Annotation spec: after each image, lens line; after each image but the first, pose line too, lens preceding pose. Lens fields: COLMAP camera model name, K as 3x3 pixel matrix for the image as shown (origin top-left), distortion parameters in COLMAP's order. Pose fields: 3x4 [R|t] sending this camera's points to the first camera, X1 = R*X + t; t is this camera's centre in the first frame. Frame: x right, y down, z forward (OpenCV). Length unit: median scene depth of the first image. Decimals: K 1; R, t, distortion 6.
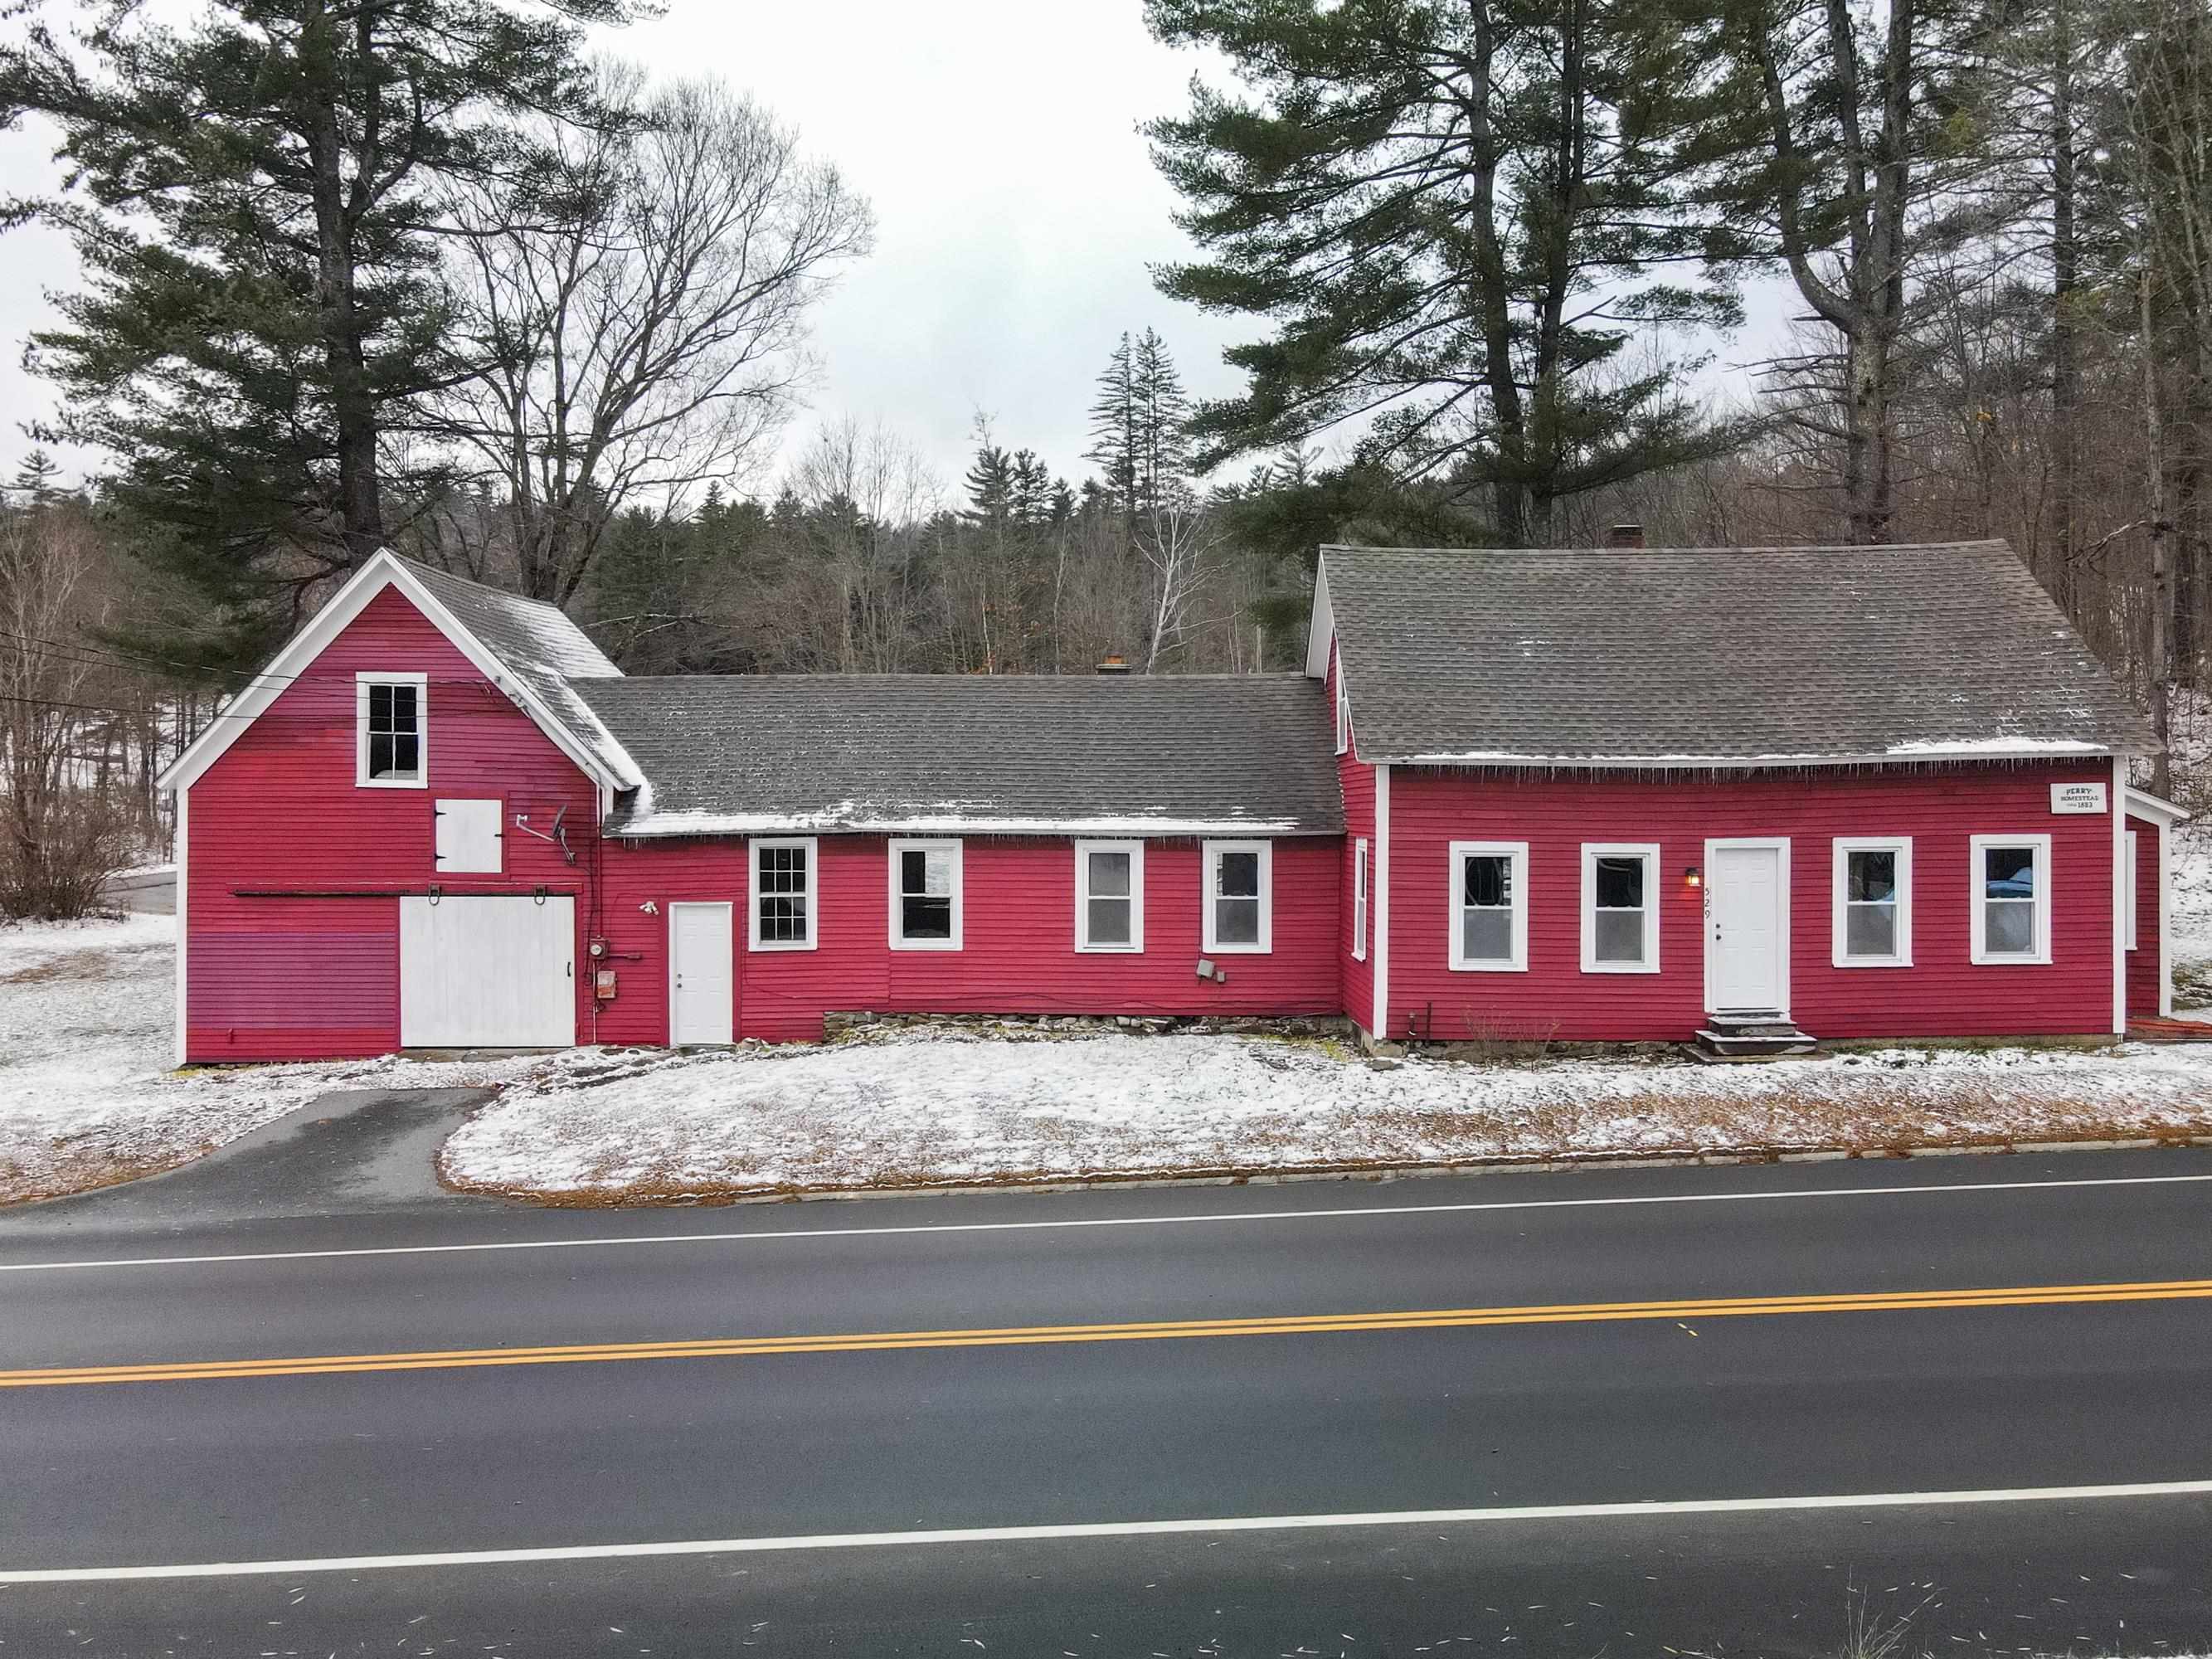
lens RADIAL K [[1684.6, 0, 1103.1], [0, 1684.6, 829.9], [0, 0, 1]] dist [0.006130, 0.024548]
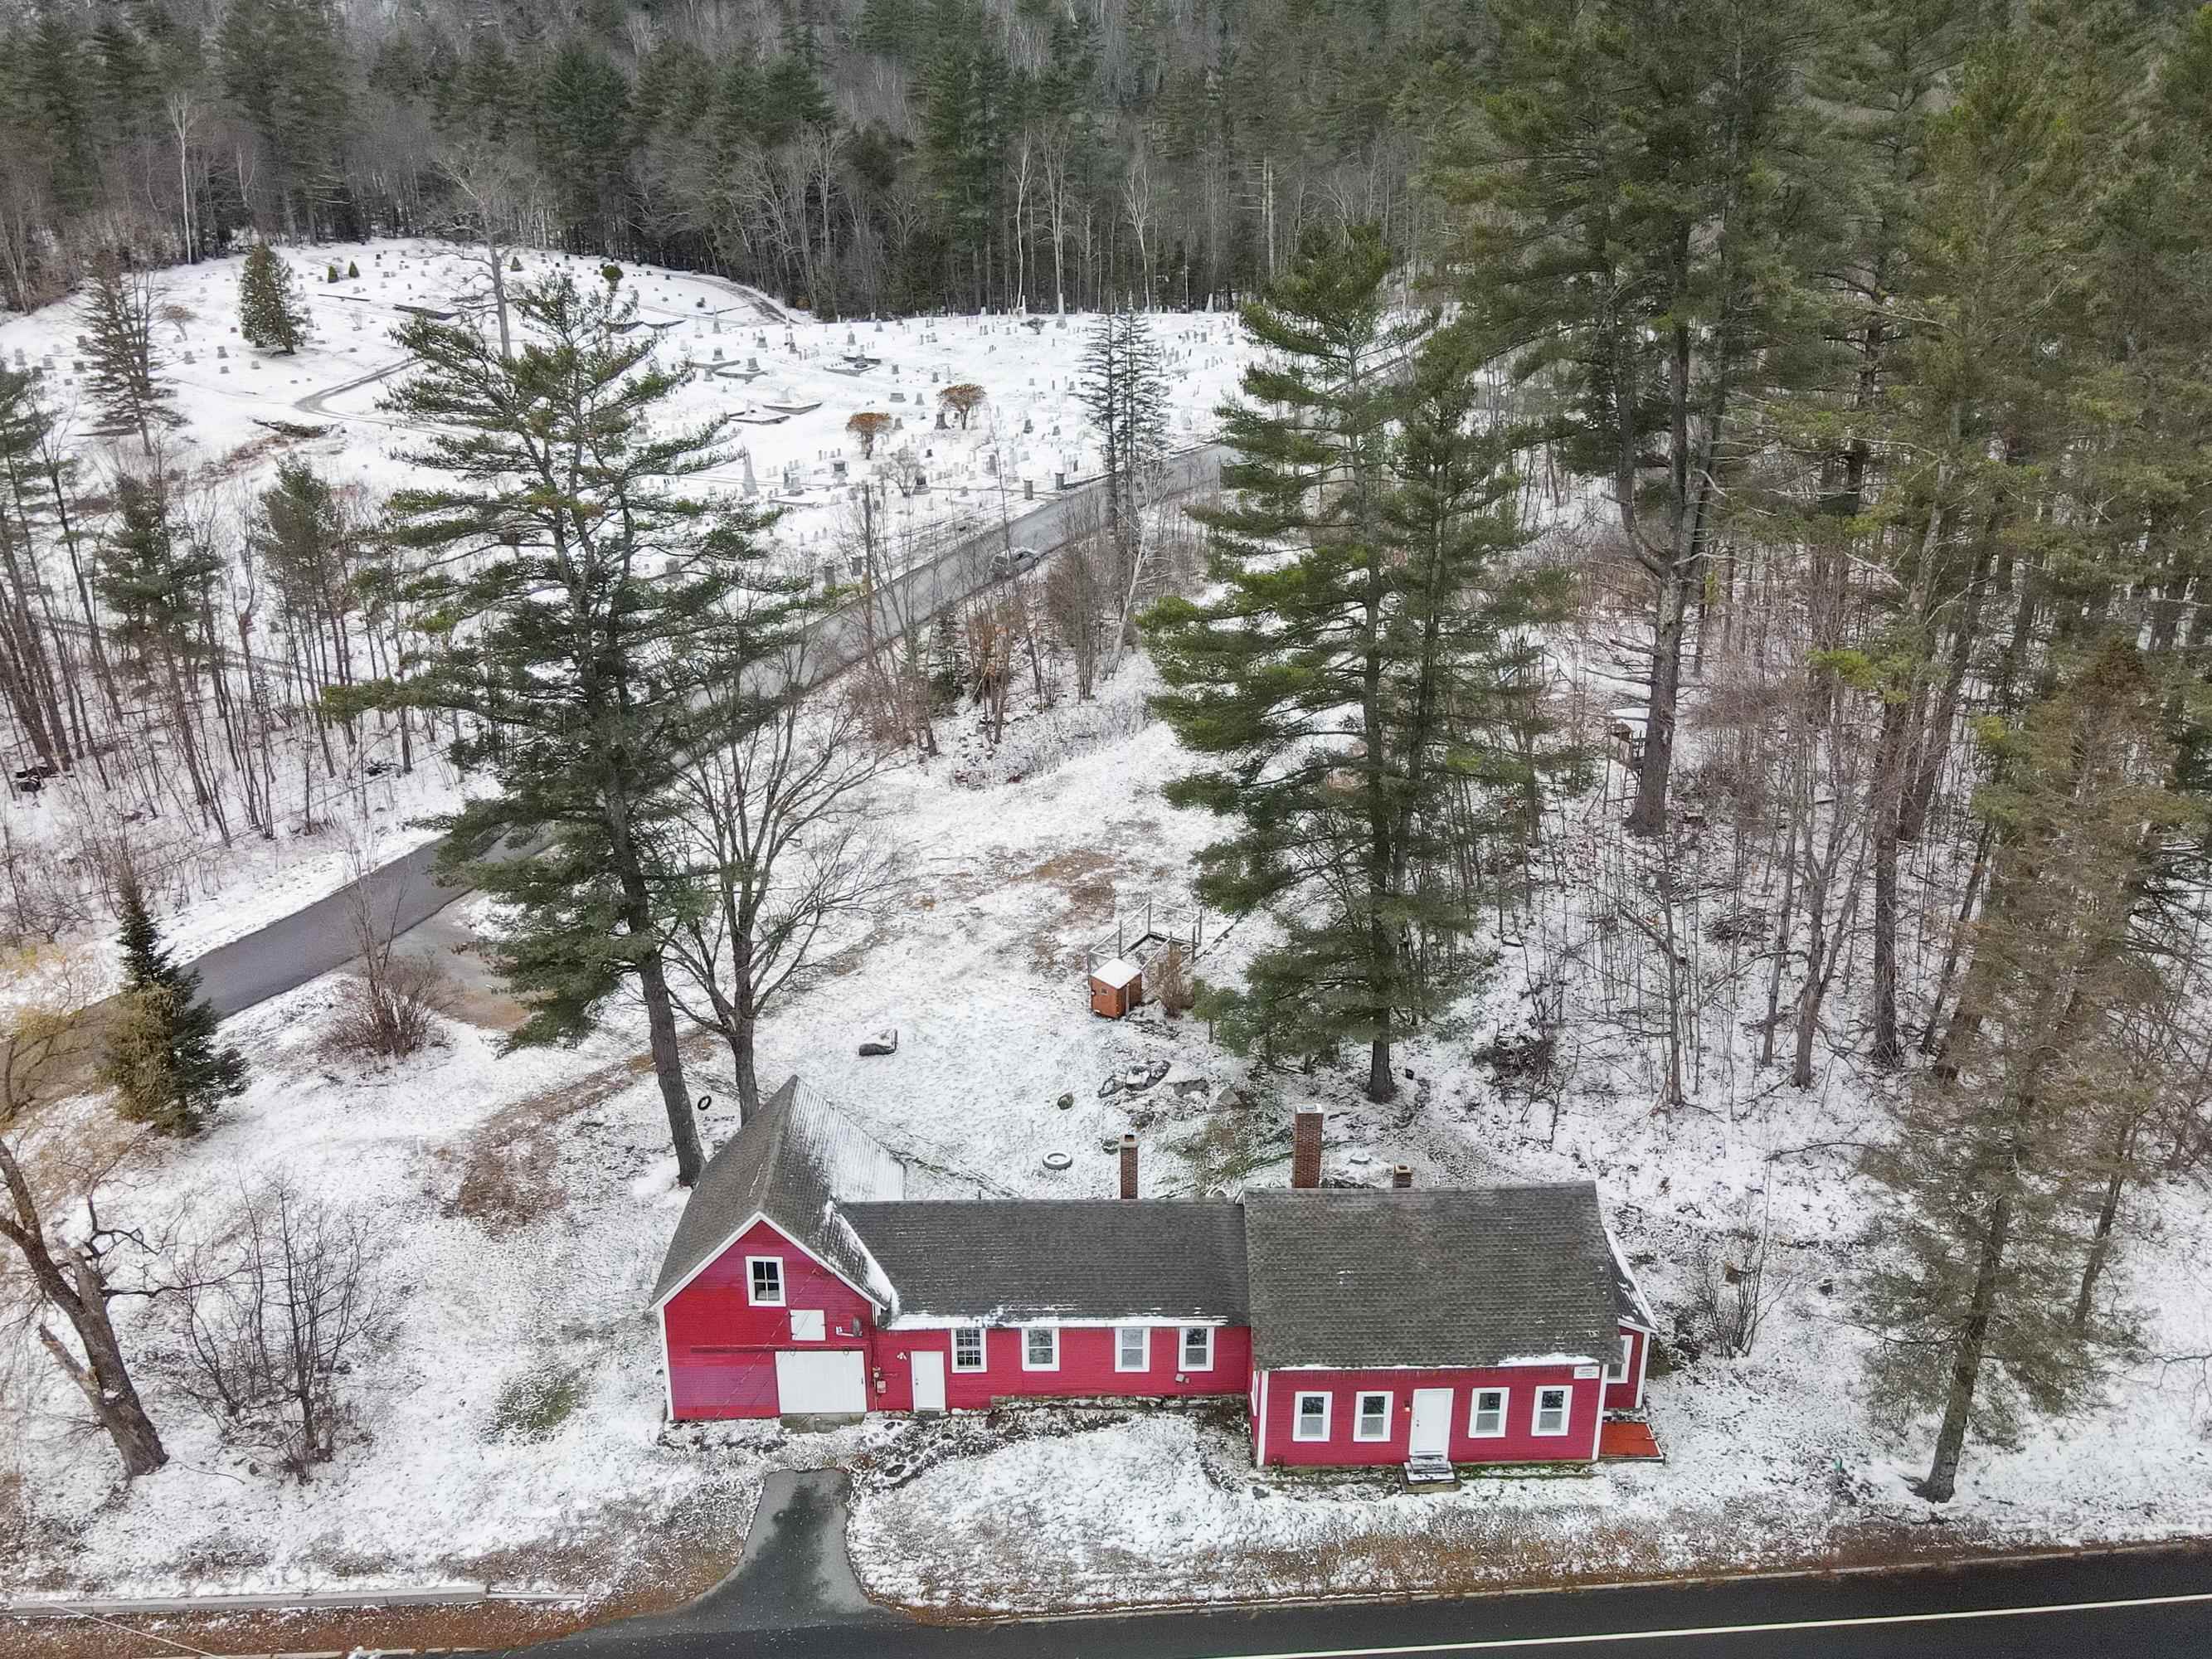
lens RADIAL K [[1684.6, 0, 1101.0], [0, 1684.6, 837.7], [0, 0, 1]] dist [0.006130, 0.024548]
pose [[0.999651, -0.010489, 0.024243, -0.076113], [0.001301, 0.936214, 0.351428, -1.235477], [-0.026383, -0.351274, 0.935901, -0.661340]]
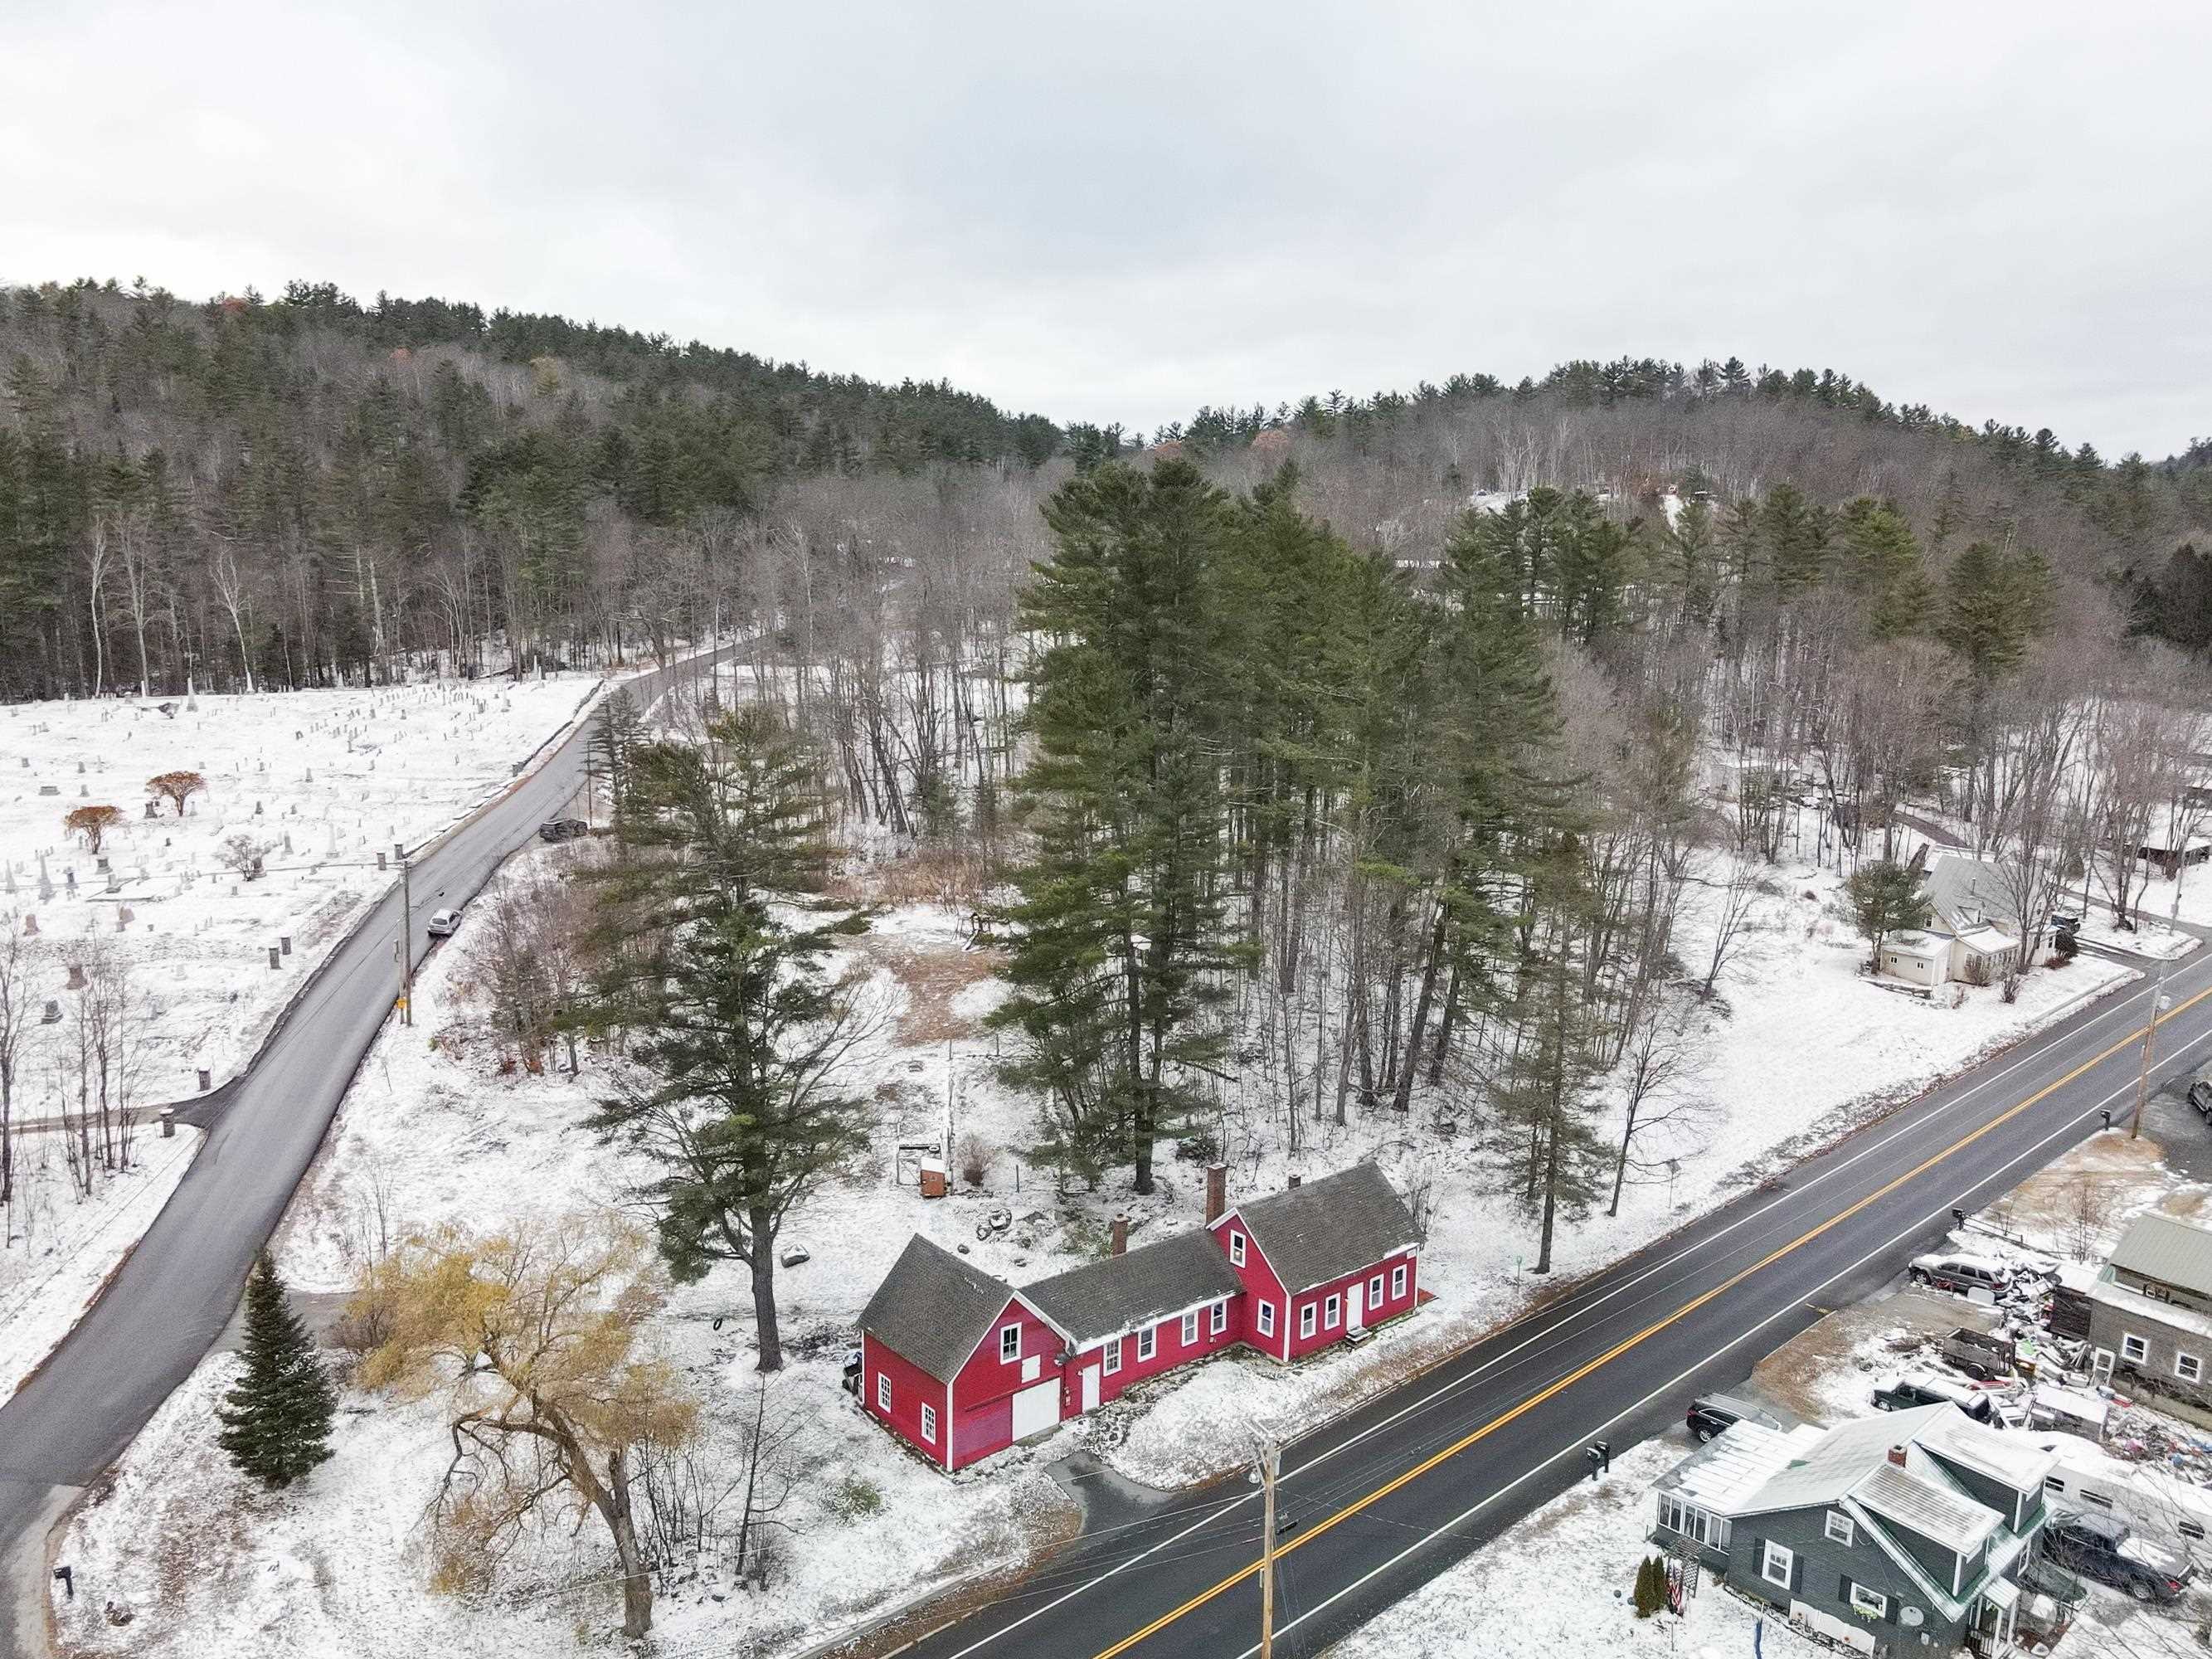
lens RADIAL K [[1684.6, 0, 1111.9], [0, 1684.6, 851.7], [0, 0, 1]] dist [0.006130, 0.024548]
pose [[0.762201, -0.106584, 0.638506, -2.093714], [-0.003994, 0.985559, 0.169284, -1.417288], [-0.647329, -0.131578, 0.750768, -1.223246]]
